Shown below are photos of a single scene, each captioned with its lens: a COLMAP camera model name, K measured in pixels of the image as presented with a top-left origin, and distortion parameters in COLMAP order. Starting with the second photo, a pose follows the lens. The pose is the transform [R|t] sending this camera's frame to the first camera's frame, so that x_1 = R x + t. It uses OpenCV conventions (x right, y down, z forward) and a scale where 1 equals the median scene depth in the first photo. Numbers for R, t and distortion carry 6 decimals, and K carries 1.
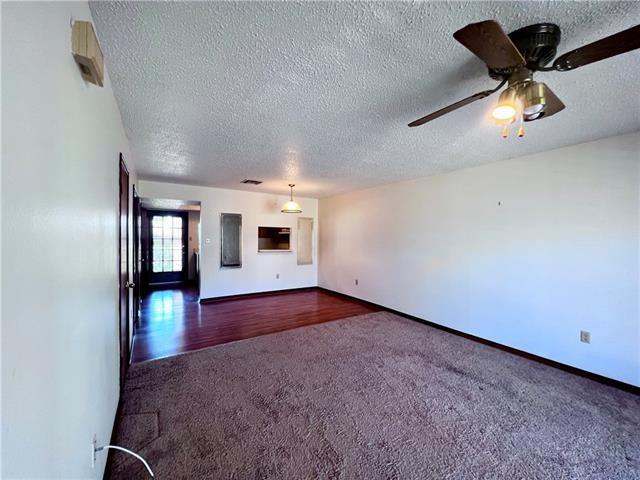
lens RADIAL K [[284.7, 0, 320.0], [0, 284.7, 240.0], [0, 0, 1]] dist [-0.000539, -0.000177]
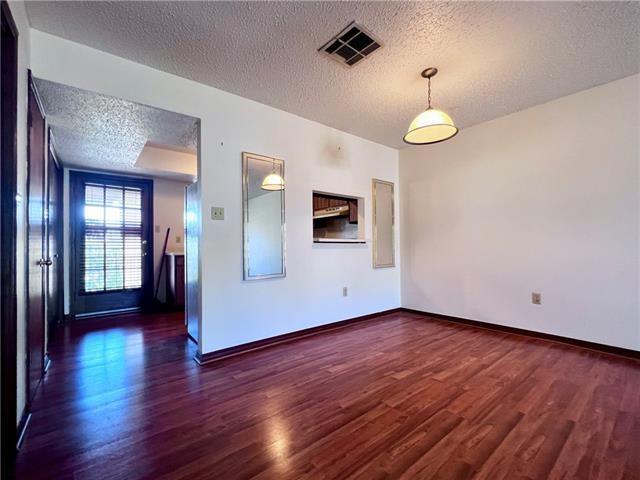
lens RADIAL K [[284.7, 0, 320.0], [0, 284.7, 240.0], [0, 0, 1]] dist [-0.000539, -0.000177]
pose [[0.992384, -0.014933, 0.122277, -0.235134], [0.019229, 0.999236, -0.034026, 0.047819], [-0.121675, 0.036118, 0.991913, 0.461805]]
